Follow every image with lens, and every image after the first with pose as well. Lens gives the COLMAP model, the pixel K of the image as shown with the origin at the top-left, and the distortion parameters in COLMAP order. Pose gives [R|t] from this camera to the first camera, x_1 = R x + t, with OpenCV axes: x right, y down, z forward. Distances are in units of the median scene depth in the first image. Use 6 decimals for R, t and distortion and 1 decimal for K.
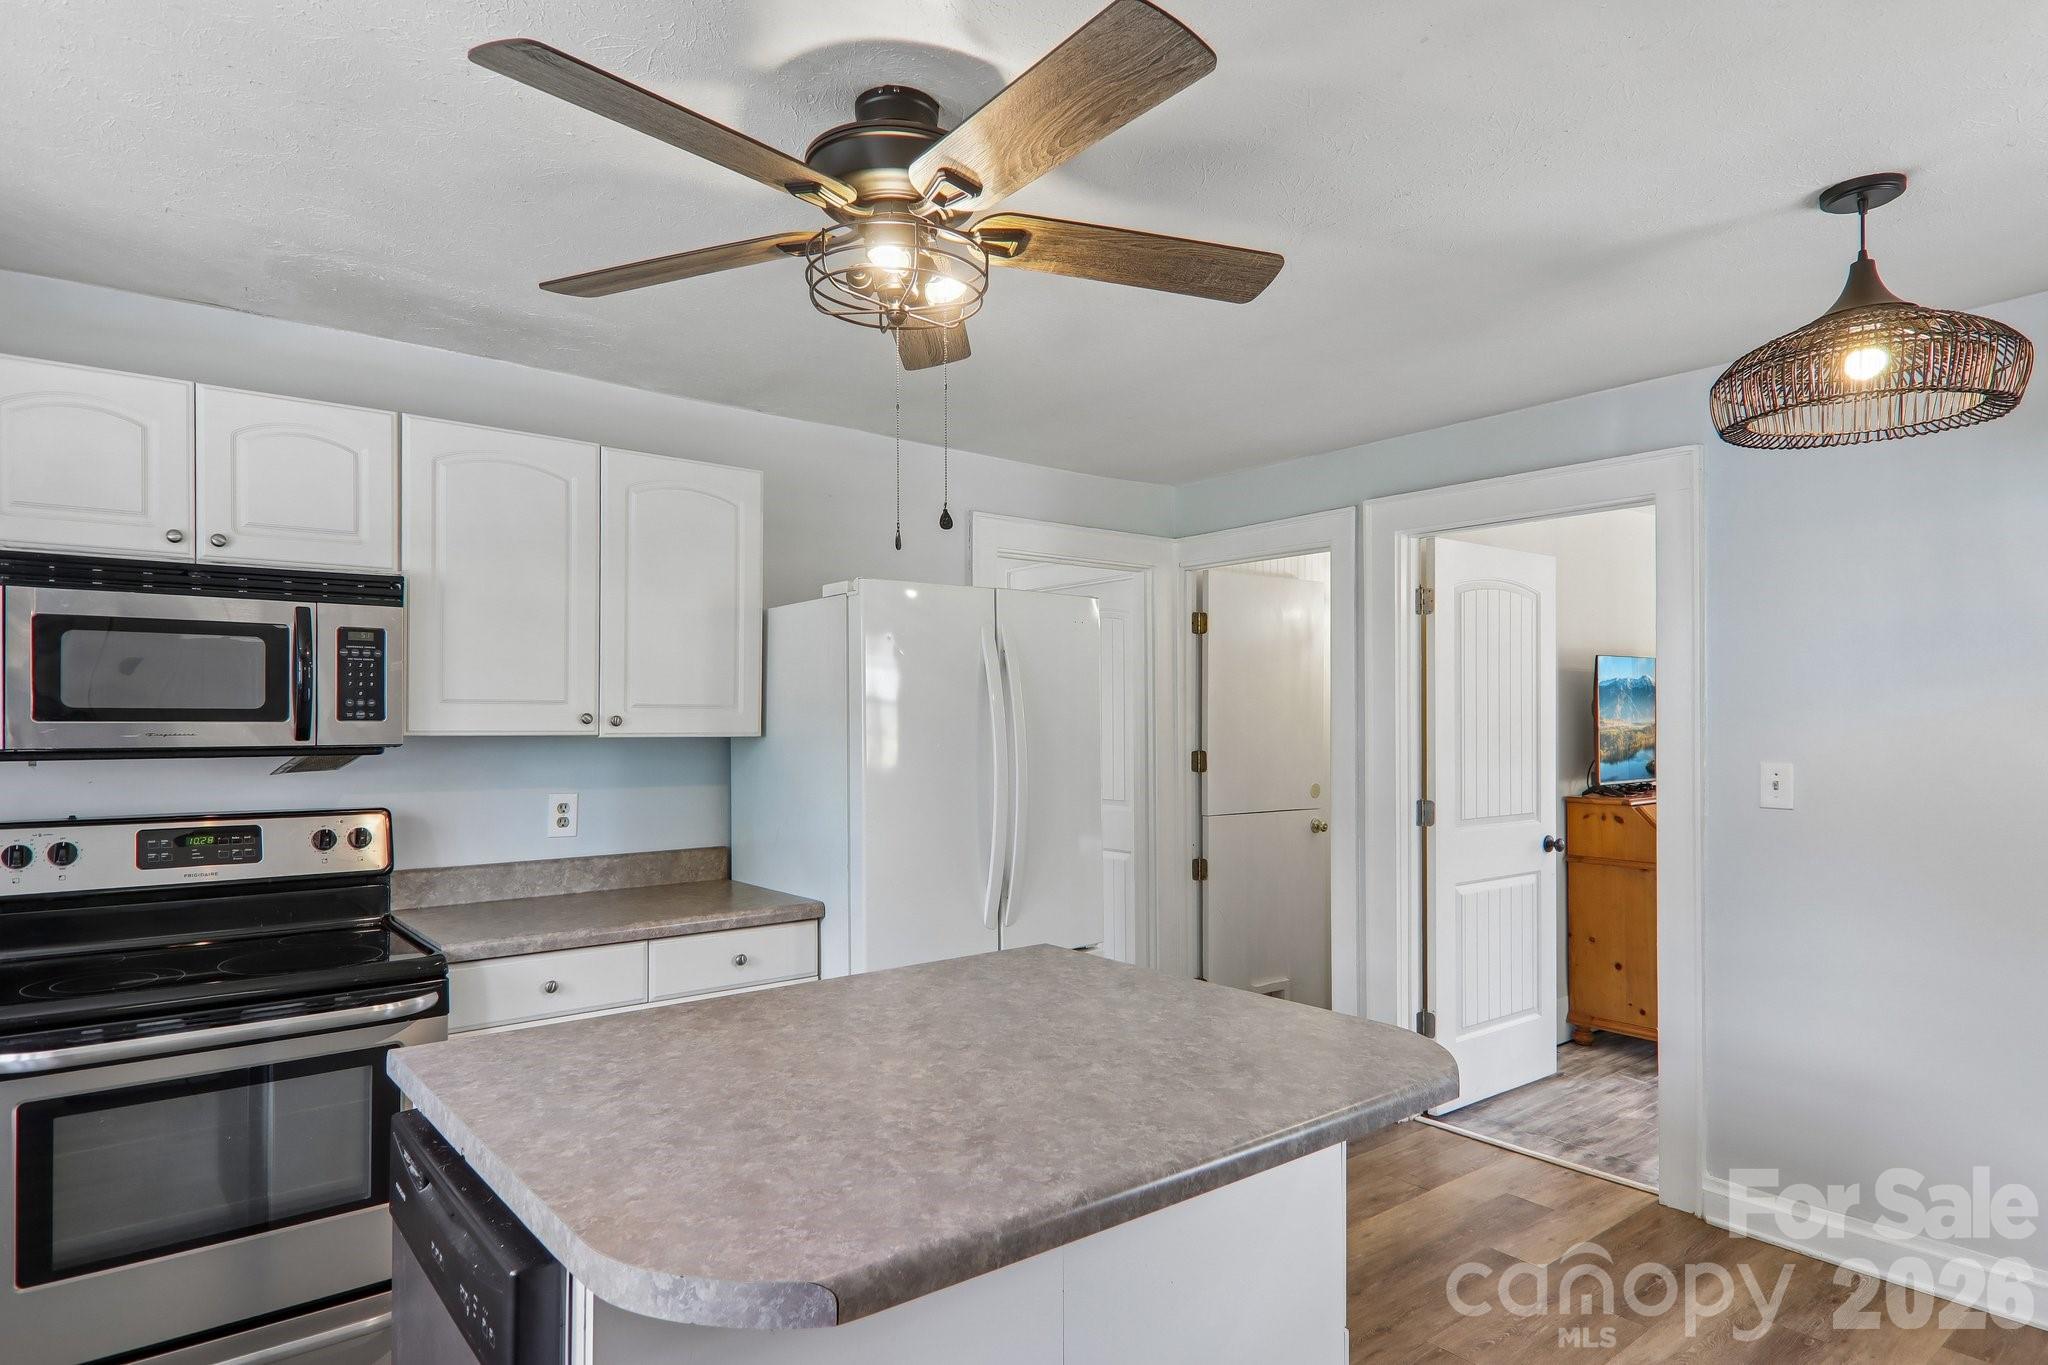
lens RADIAL K [[1128.3, 0, 1022.2], [0, 1128.3, 715.1], [0, 0, 1]] dist [0.028203, -0.023256]
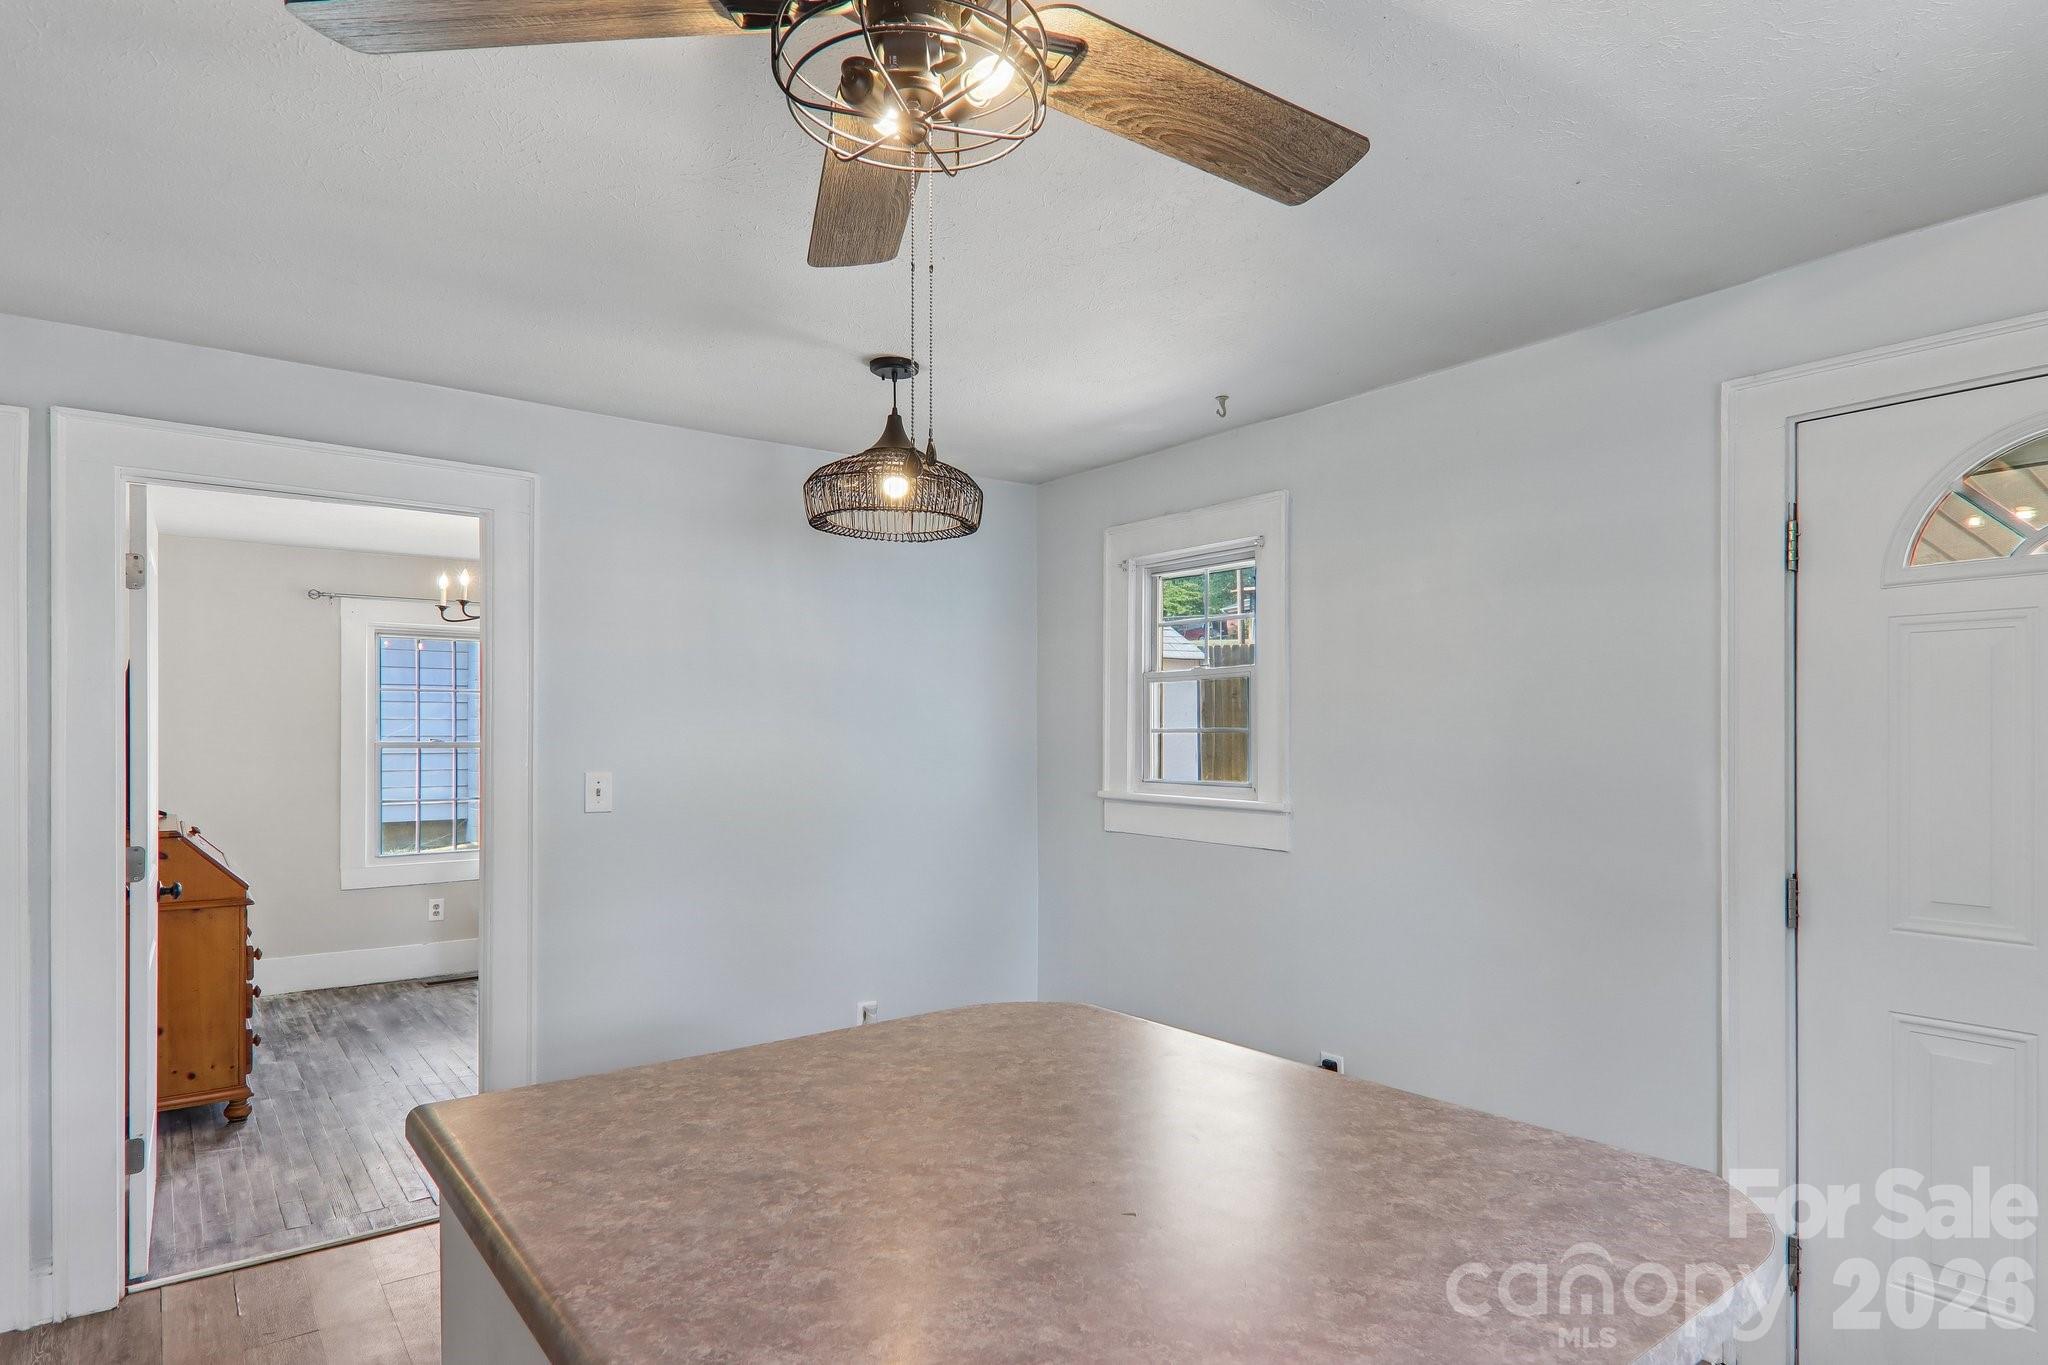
lens RADIAL K [[1121.1, 0, 1022.8], [0, 1121.1, 739.9], [0, 0, 1]] dist [0.027884, -0.000632]
pose [[0.034102, -0.003119, 0.999413, -0.339943], [-0.002676, 0.999991, 0.003212, 0.003106], [-0.999415, -0.002784, 0.034093, 0.395213]]
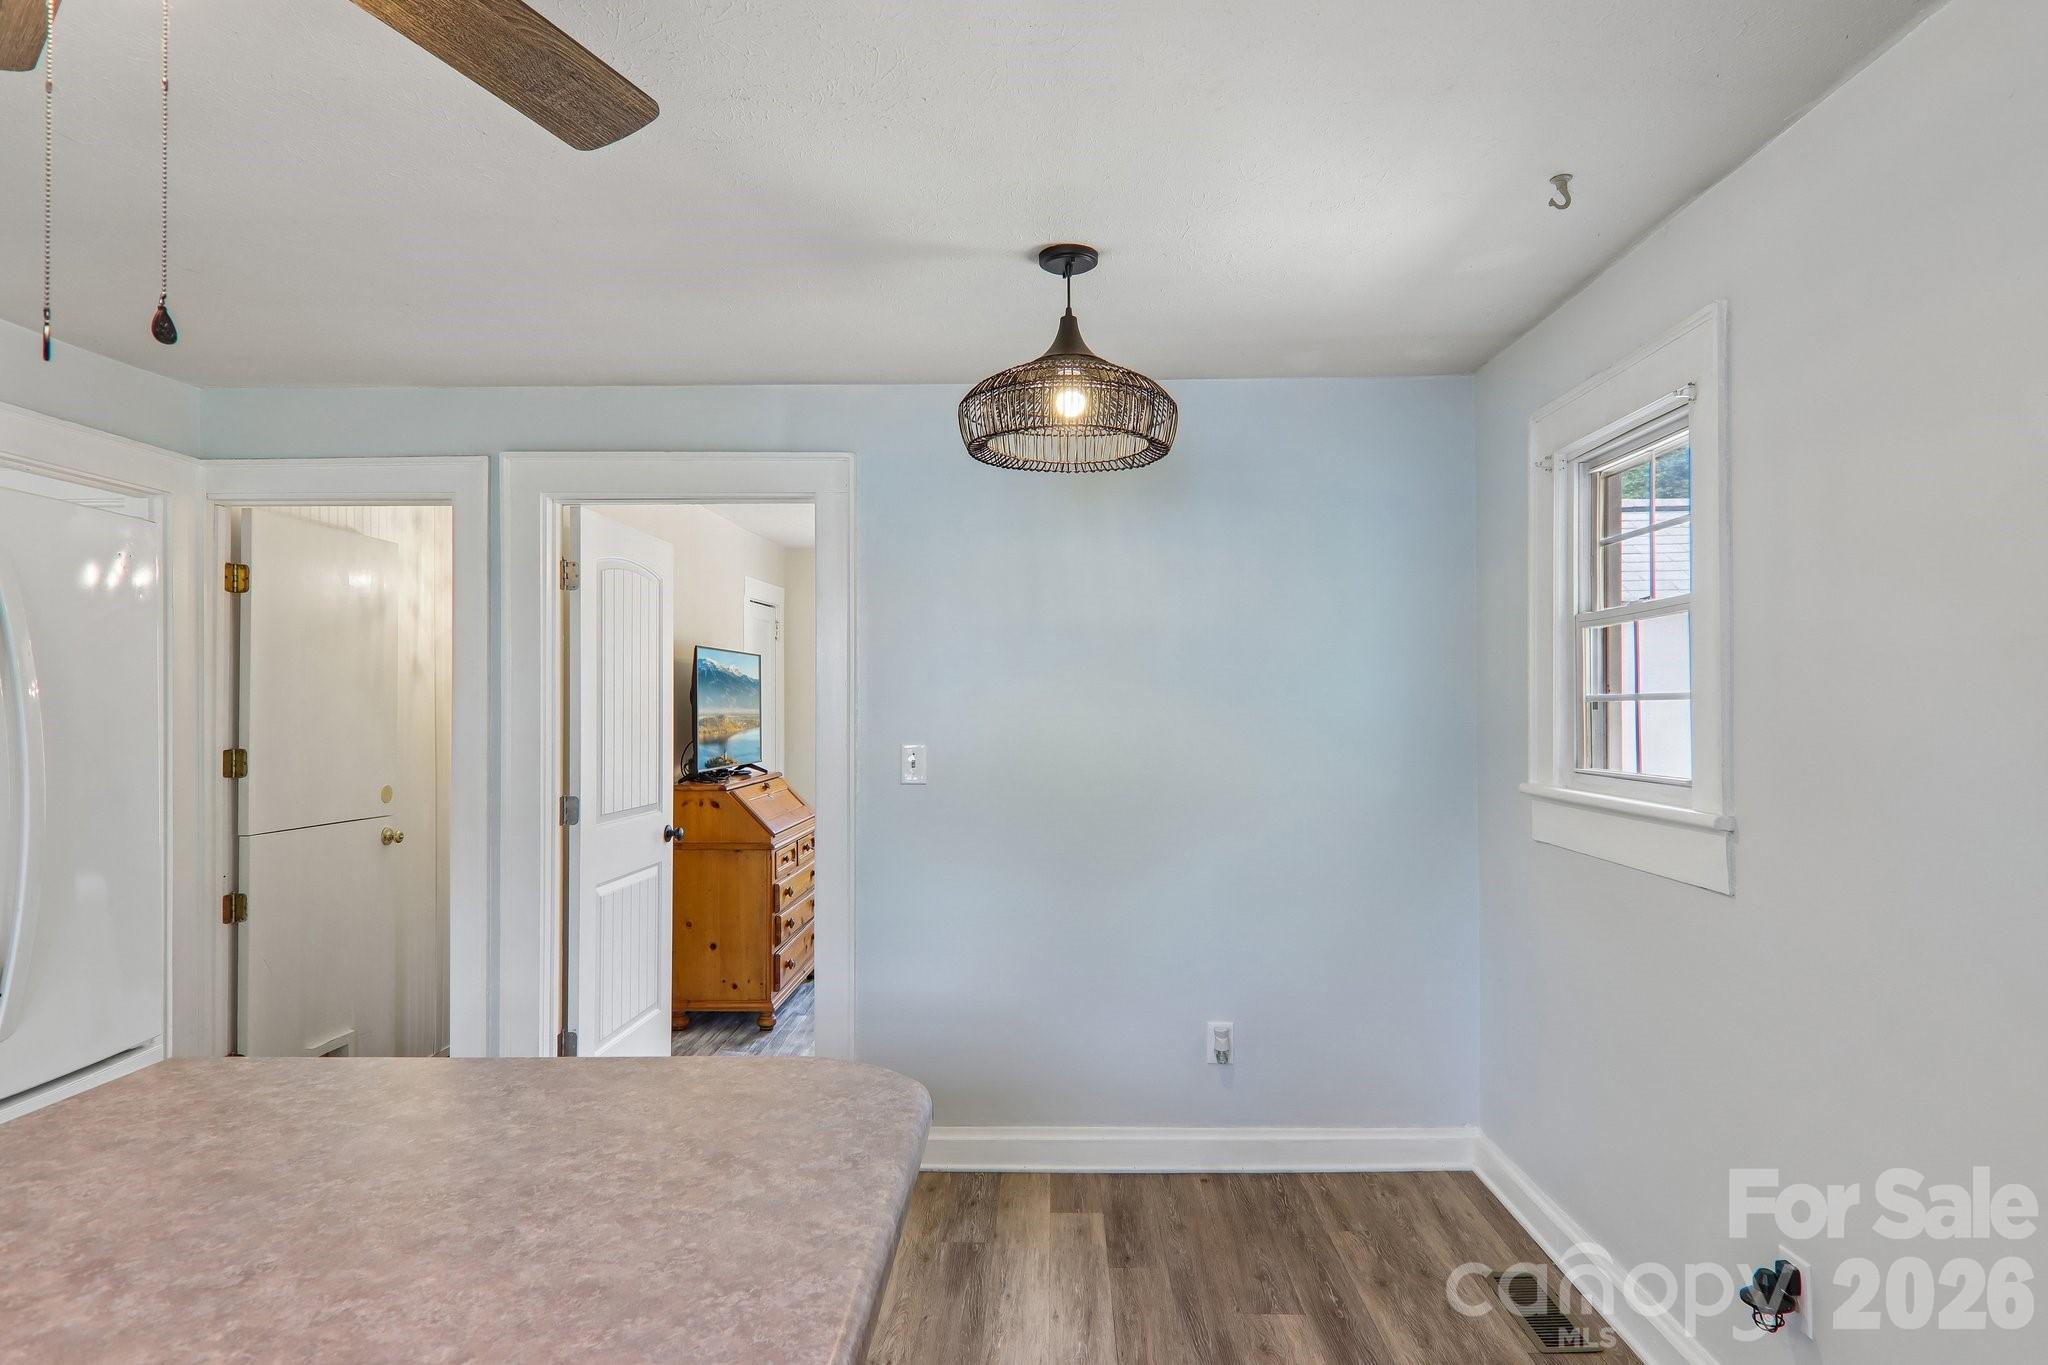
lens RADIAL K [[1122.4, 0, 1022.6], [0, 1122.4, 702.7], [0, 0, 1]] dist [0.046066, -0.035871]
pose [[0.645499, 0.005826, 0.763739, -0.094643], [-0.002033, 0.999980, -0.005910, 0.005004], [-0.763759, 0.002262, 0.645498, 0.139489]]
